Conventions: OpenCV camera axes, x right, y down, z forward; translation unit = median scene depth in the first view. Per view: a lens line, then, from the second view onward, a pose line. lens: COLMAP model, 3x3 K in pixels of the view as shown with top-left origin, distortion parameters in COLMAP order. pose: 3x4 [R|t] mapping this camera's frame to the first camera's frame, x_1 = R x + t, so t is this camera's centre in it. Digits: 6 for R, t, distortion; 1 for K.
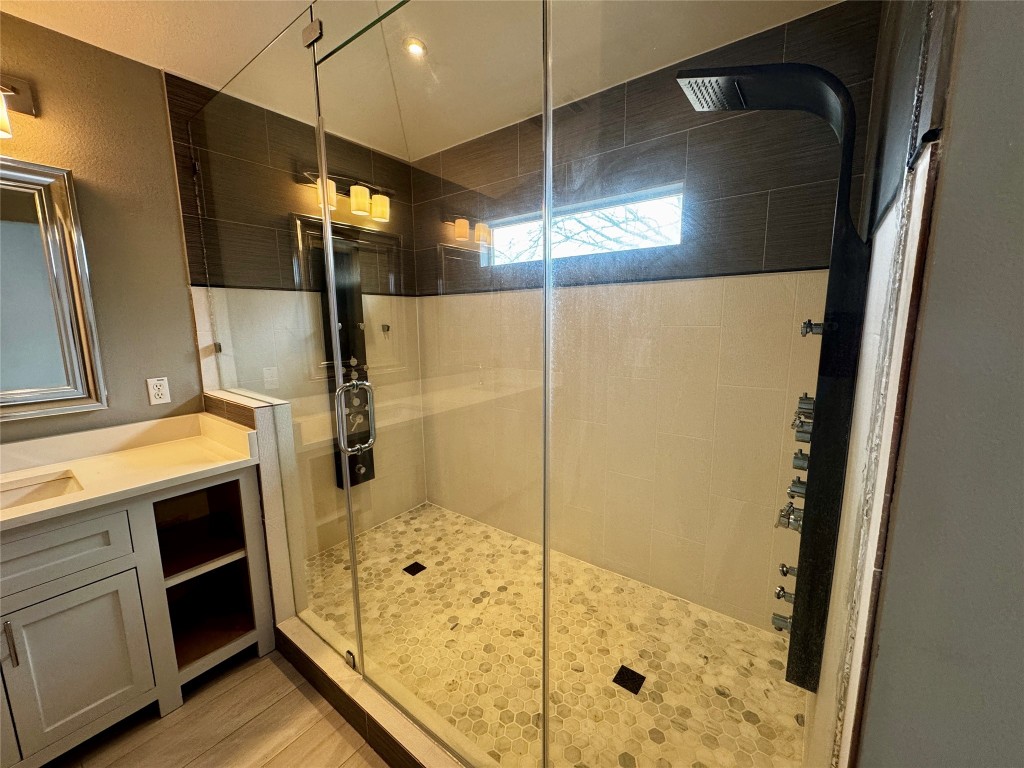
lens RADIAL K [[407.5, 0, 511.3], [0, 407.5, 384.0], [0, 0, 1]] dist [-0.001423, 0.000262]
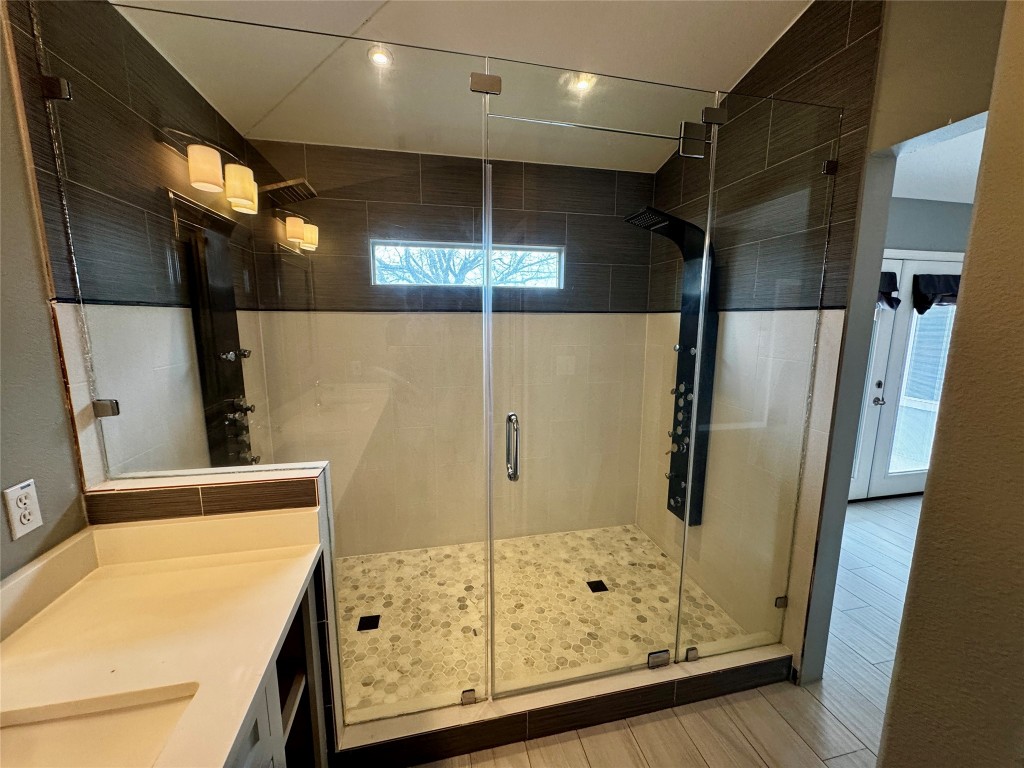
lens RADIAL K [[407.5, 0, 511.3], [0, 407.5, 384.0], [0, 0, 1]] dist [-0.001423, 0.000262]
pose [[0.649149, -0.106386, 0.753185, -0.802696], [0.105673, 0.993183, 0.049209, -0.093890], [-0.753286, 0.047647, 0.655965, 0.193482]]
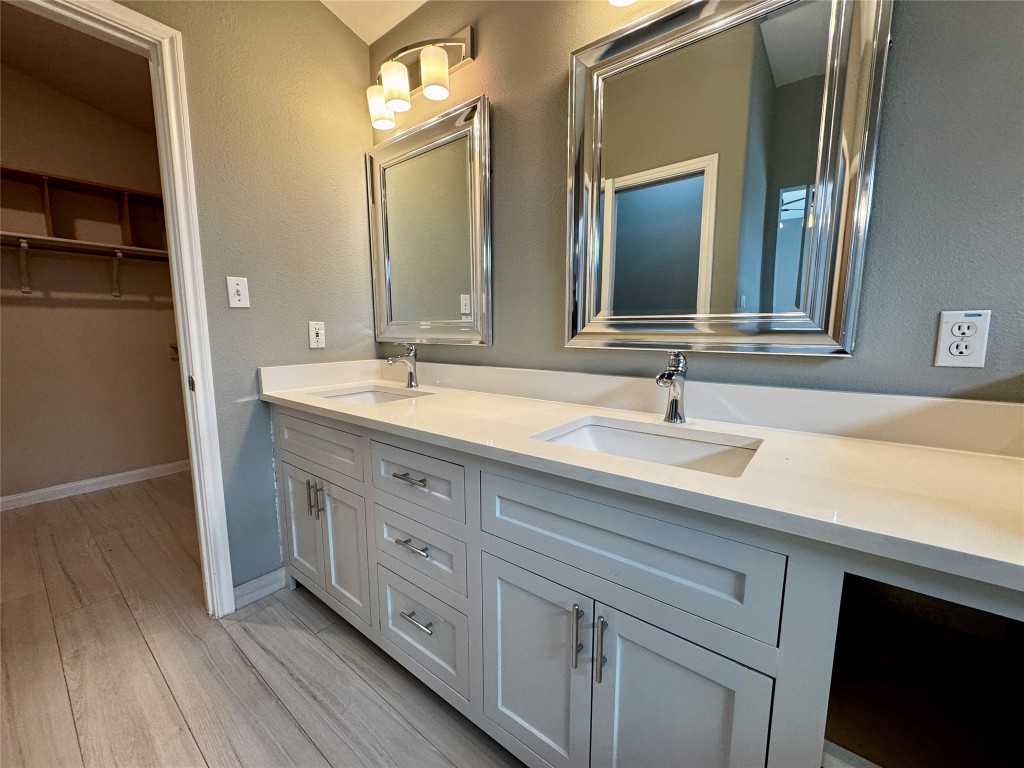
lens RADIAL K [[407.5, 0, 511.3], [0, 407.5, 384.0], [0, 0, 1]] dist [-0.001423, 0.000262]
pose [[-0.017481, 0.145691, -0.989176, -0.372956], [-0.153985, 0.977131, 0.146639, 0.075507], [0.987919, 0.154881, 0.005353, 0.475839]]
